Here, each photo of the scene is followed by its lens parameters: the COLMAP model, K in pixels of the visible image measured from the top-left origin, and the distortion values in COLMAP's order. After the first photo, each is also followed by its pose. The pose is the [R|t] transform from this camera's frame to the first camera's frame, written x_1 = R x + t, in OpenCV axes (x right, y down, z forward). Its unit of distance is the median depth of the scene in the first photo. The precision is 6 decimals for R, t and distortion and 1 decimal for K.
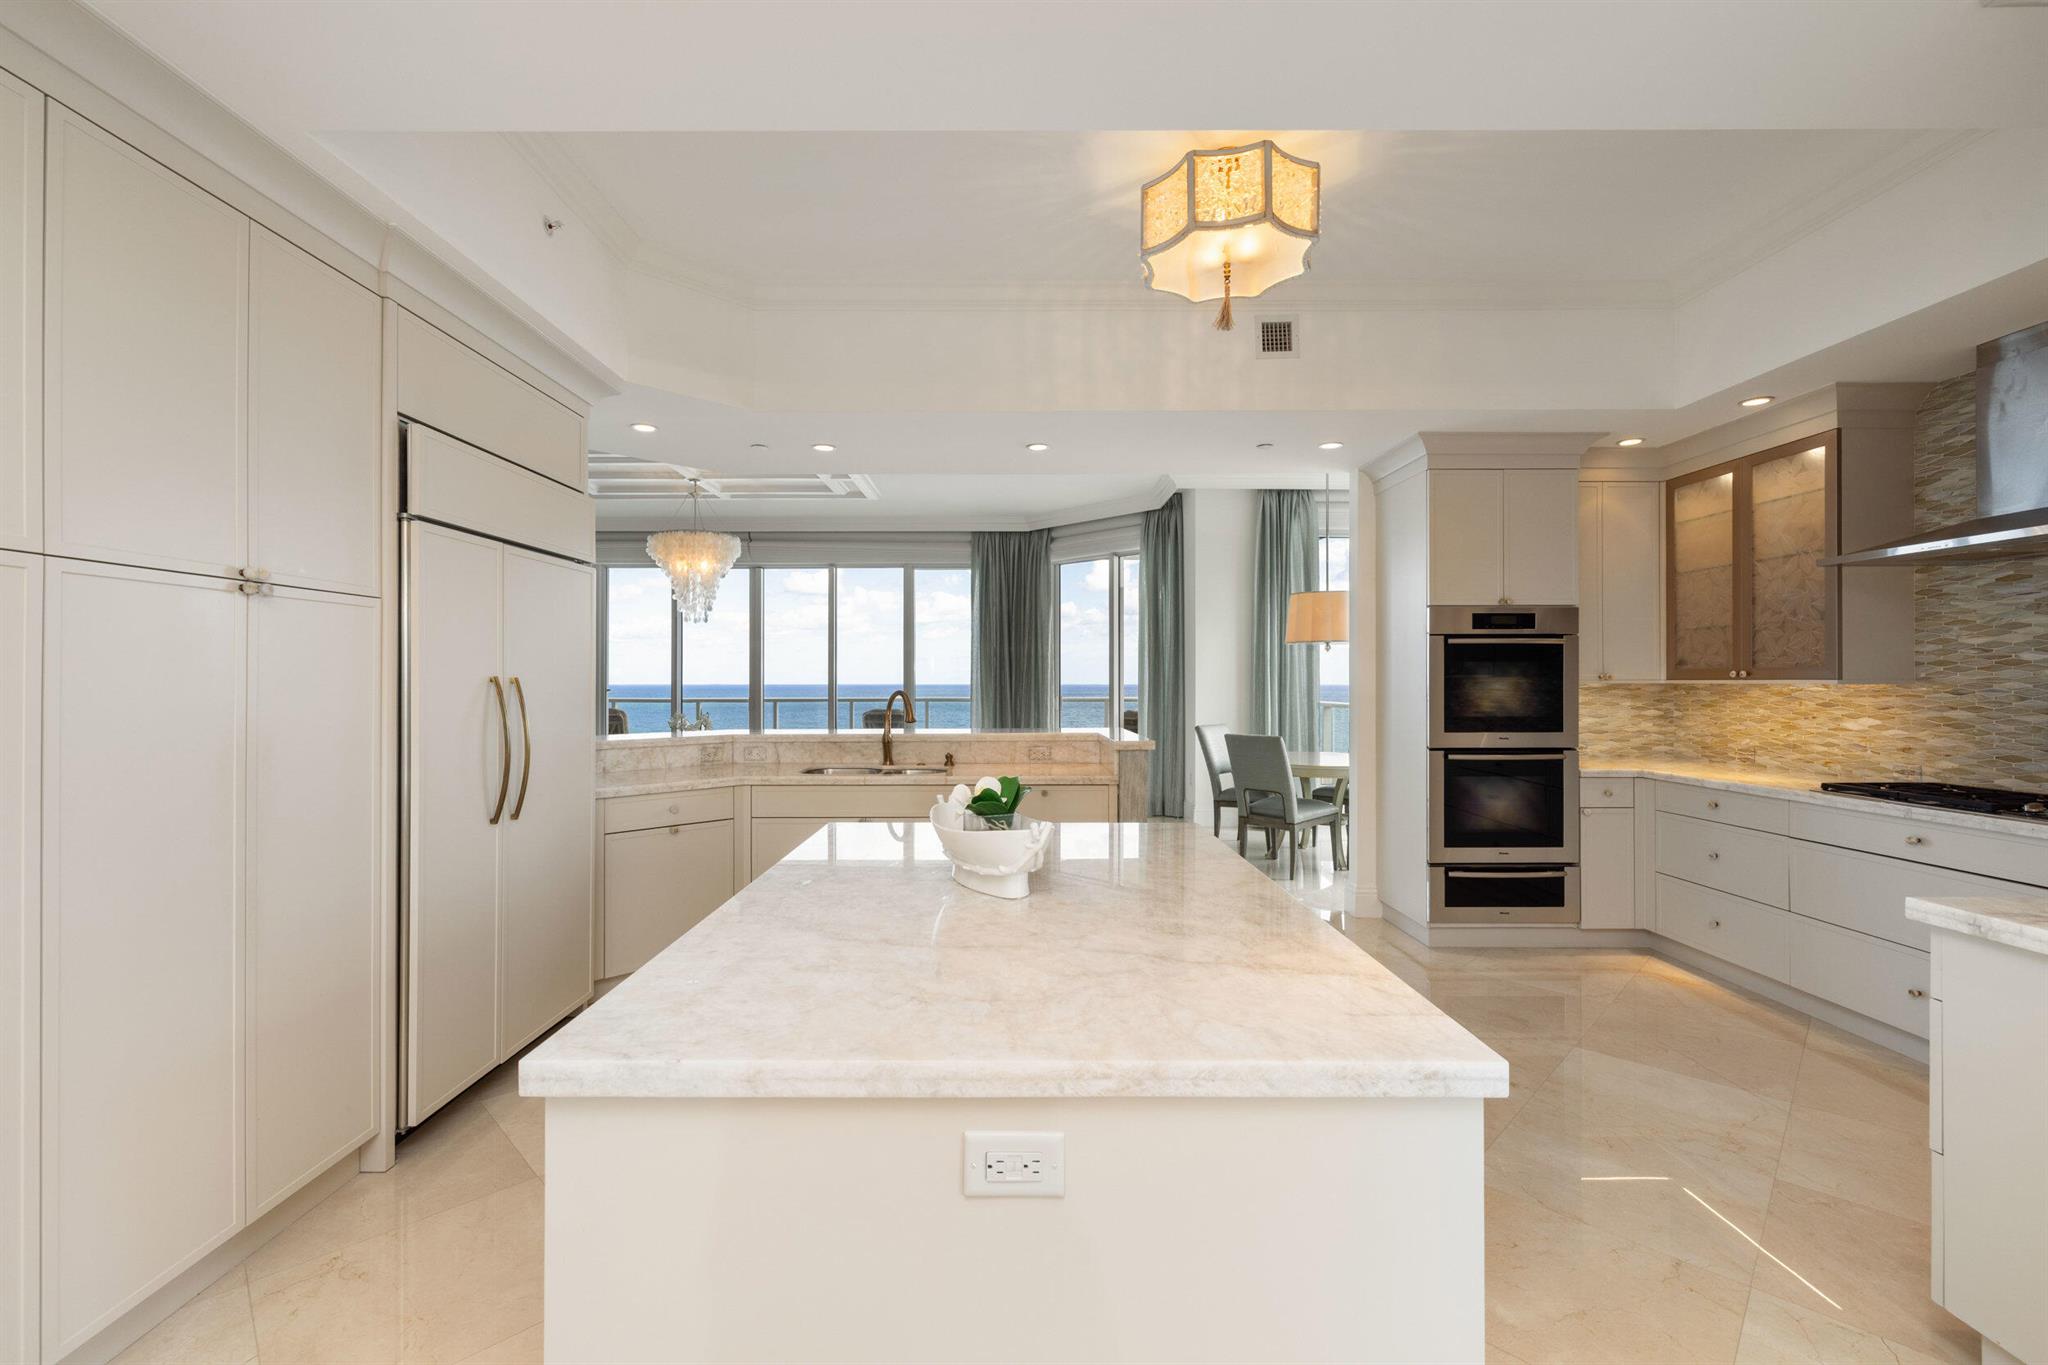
lens RADIAL K [[863.4, 0, 1009.4], [0, 863.4, 677.9], [0, 0, 1]] dist [0.004940, 0.000161]
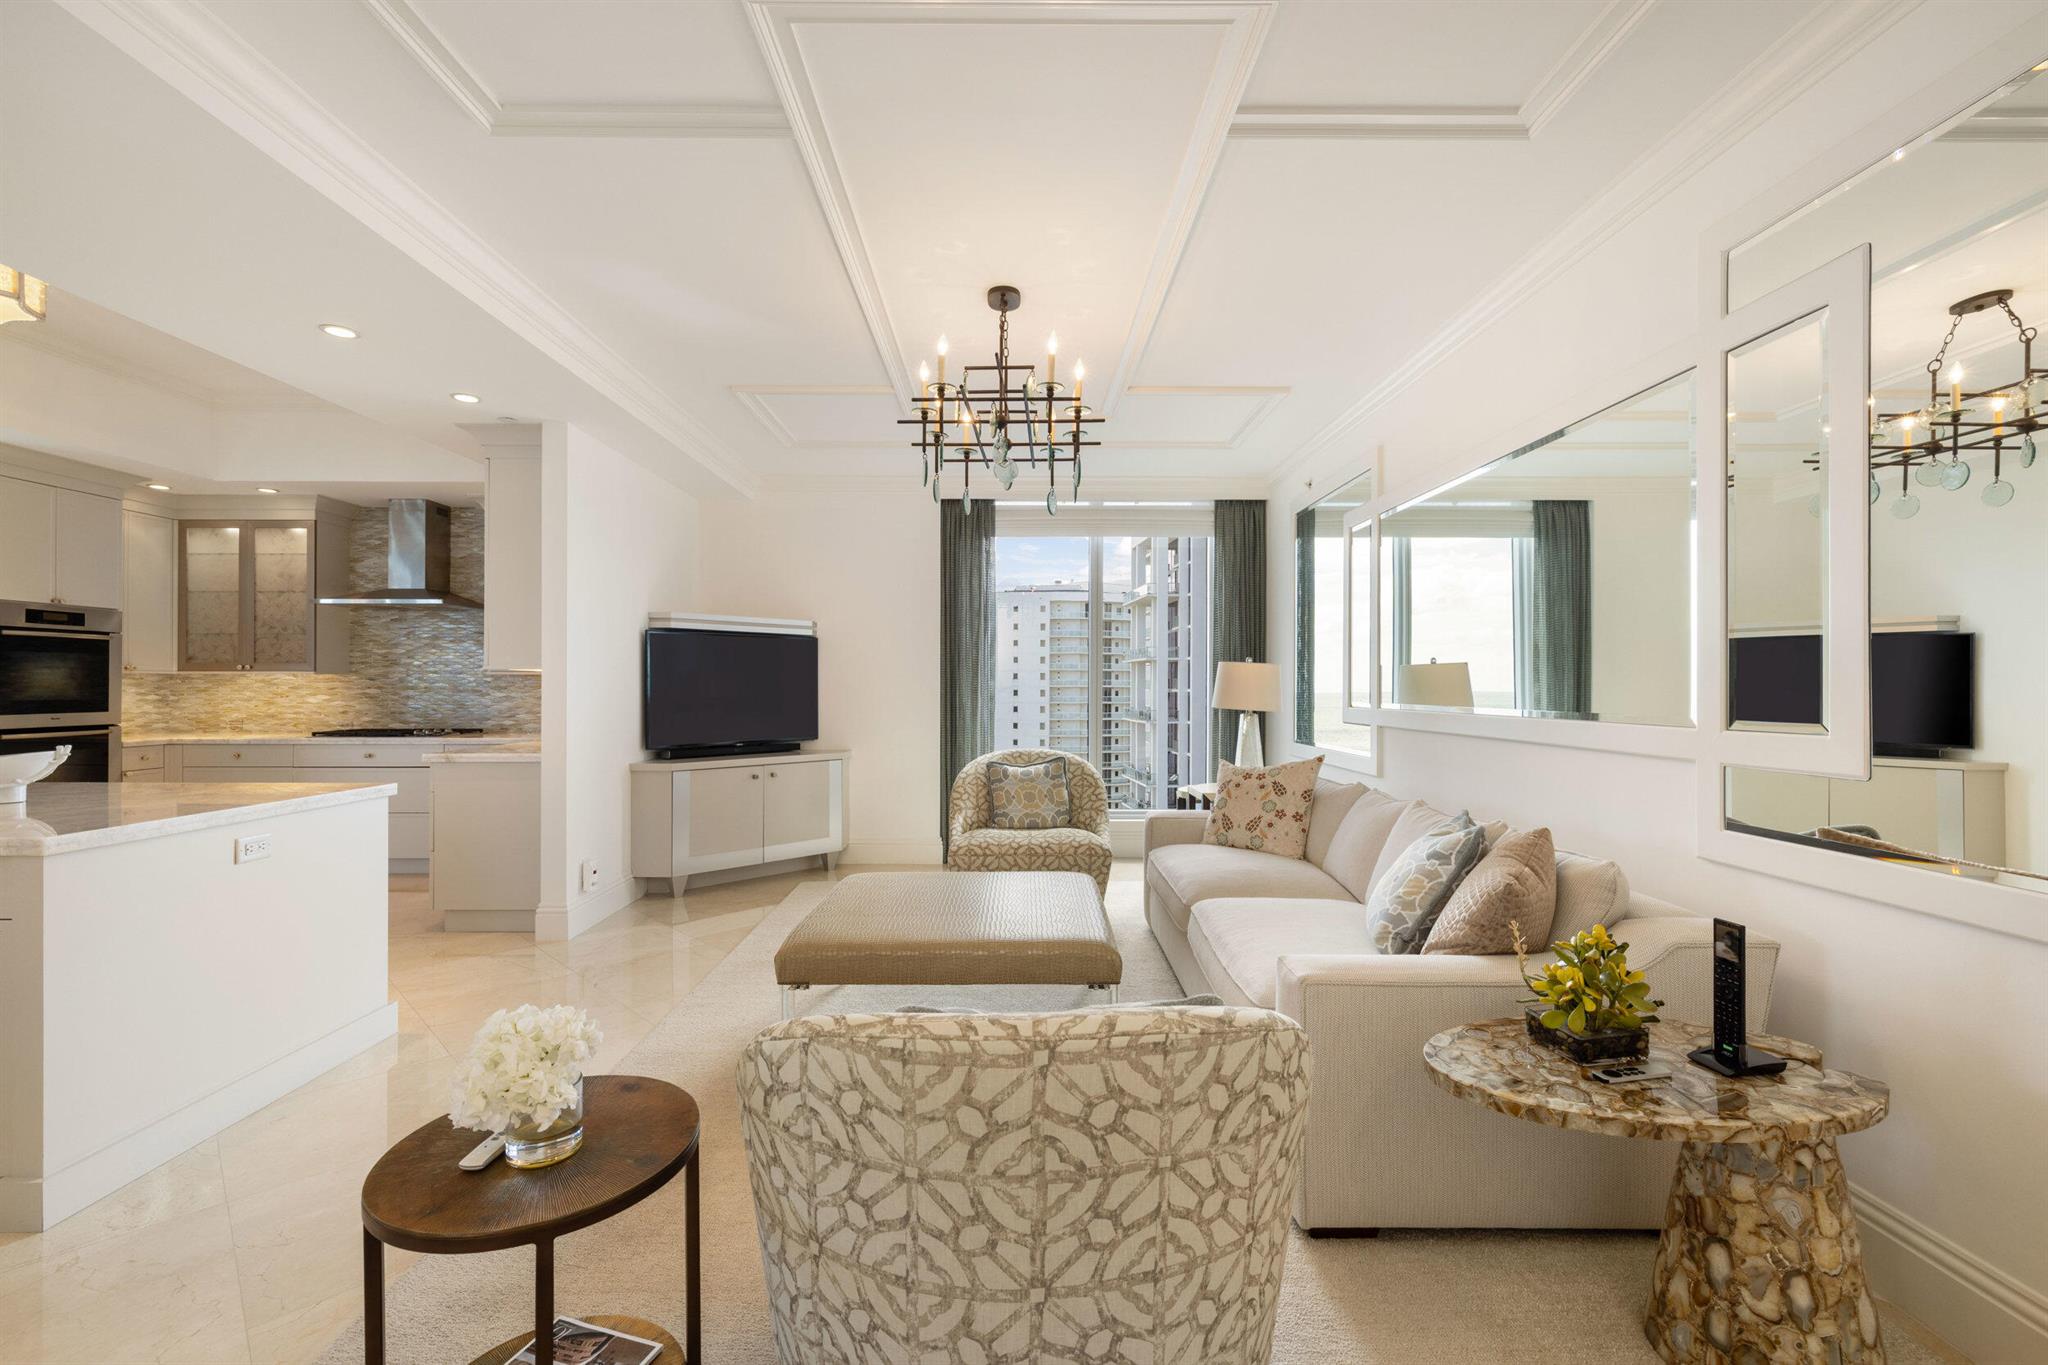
lens RADIAL K [[863.4, 0, 1011.5], [0, 863.4, 682.7], [0, 0, 1]] dist [0.004940, 0.000161]
pose [[-0.003465, 0.003096, 0.999989, -0.621912], [-0.005802, 0.999978, -0.003116, 0.018521], [-0.999977, -0.005813, -0.003447, -0.290209]]
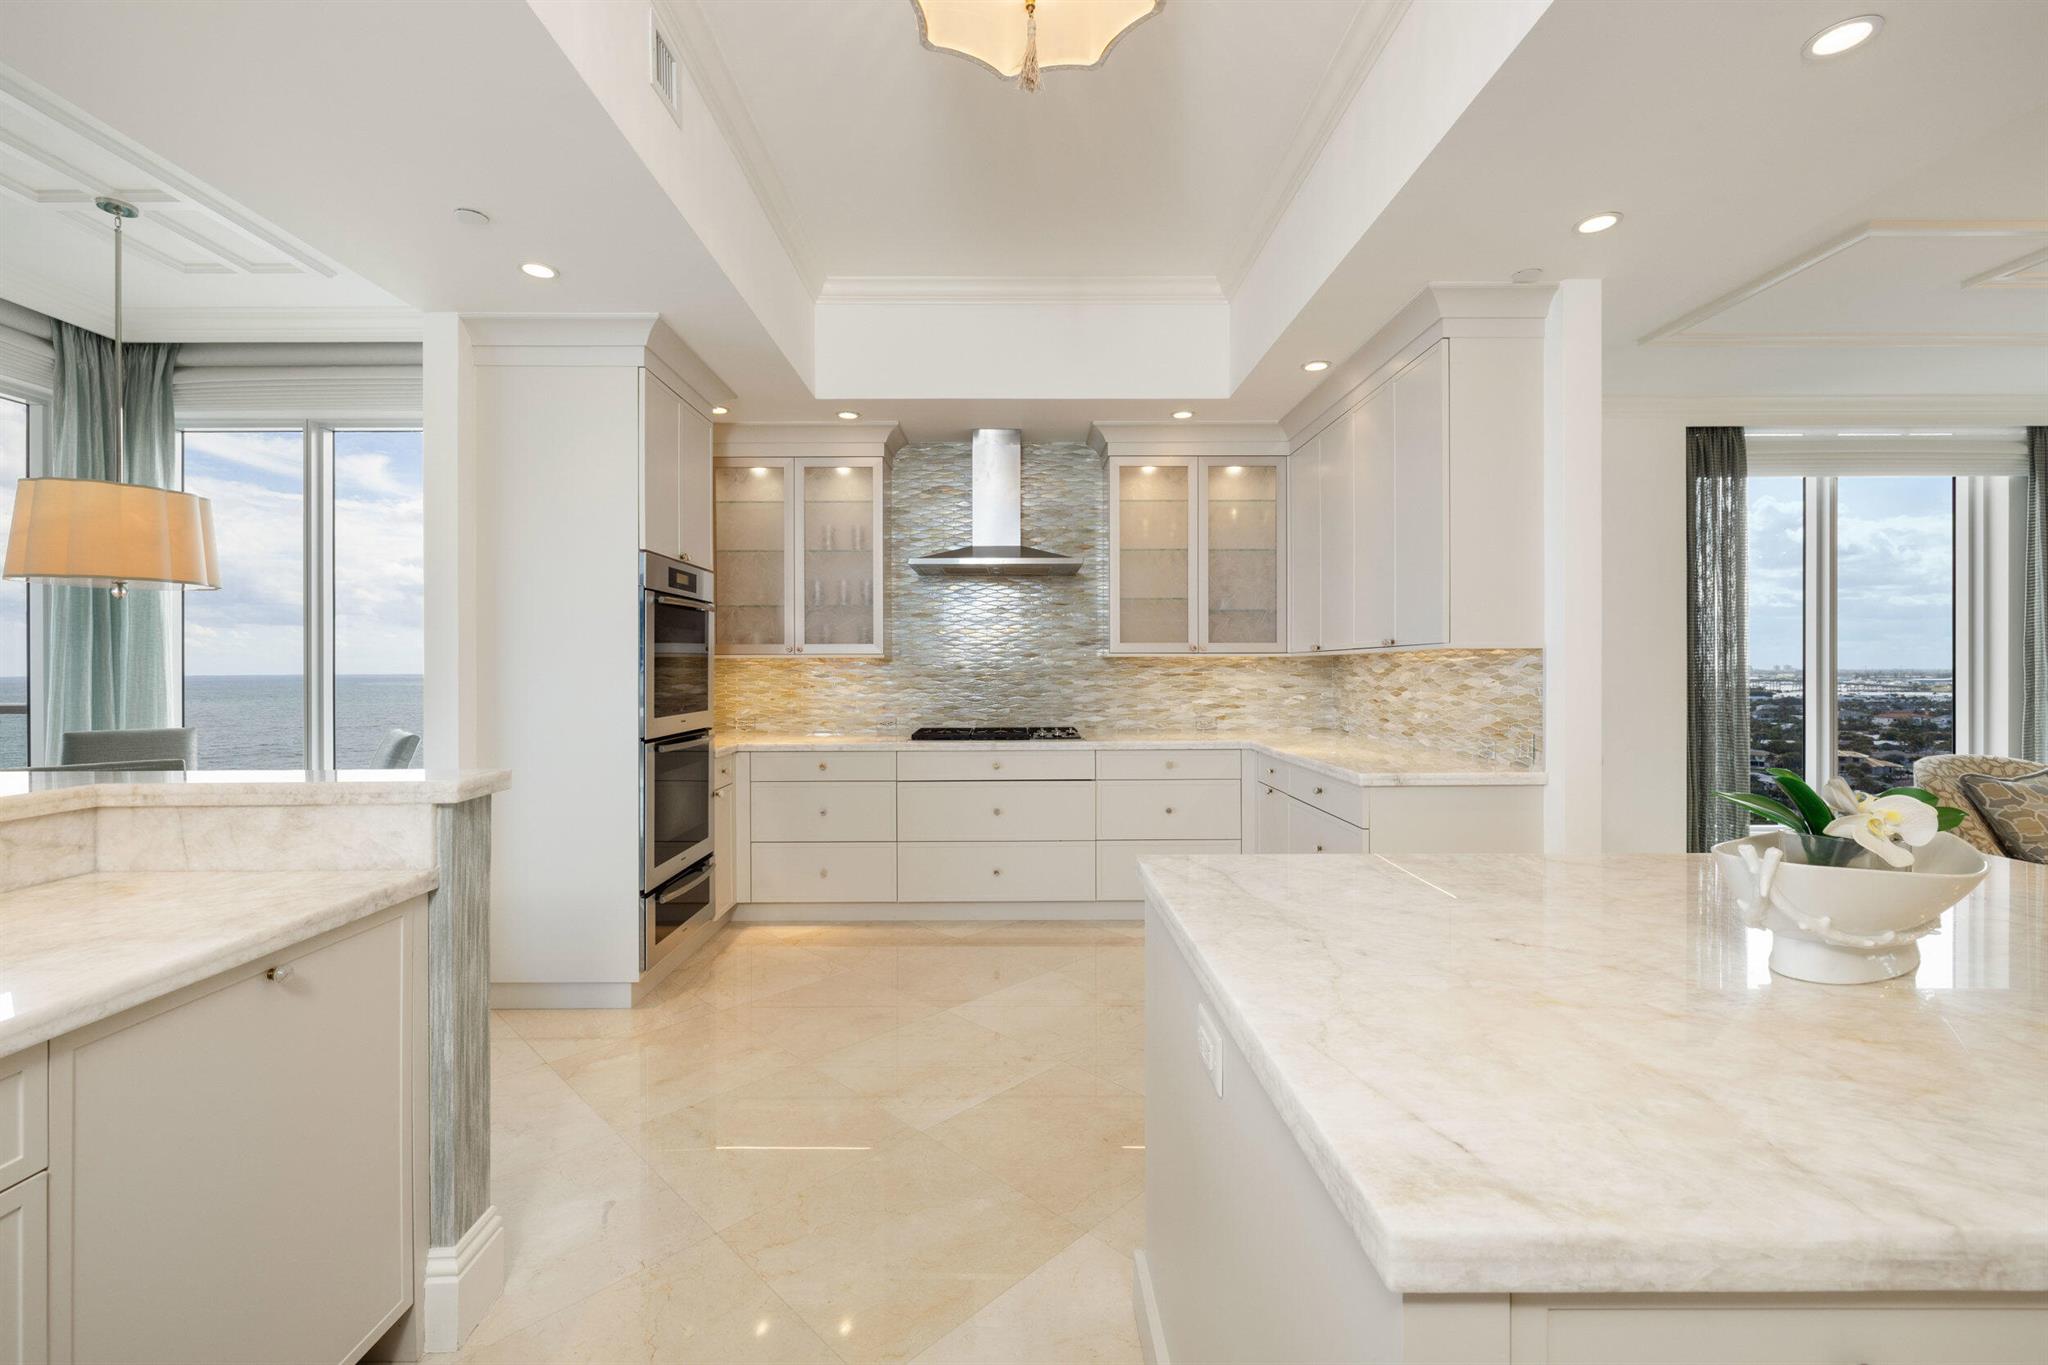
lens RADIAL K [[863.4, 0, 1017.3], [0, 863.4, 676.7], [0, 0, 1]] dist [0.004940, 0.000161]
pose [[-0.019601, -0.010465, 0.999753, -0.277853], [-0.001098, 0.999945, 0.010445, 0.018839], [-0.999807, -0.000893, -0.019611, 0.725057]]
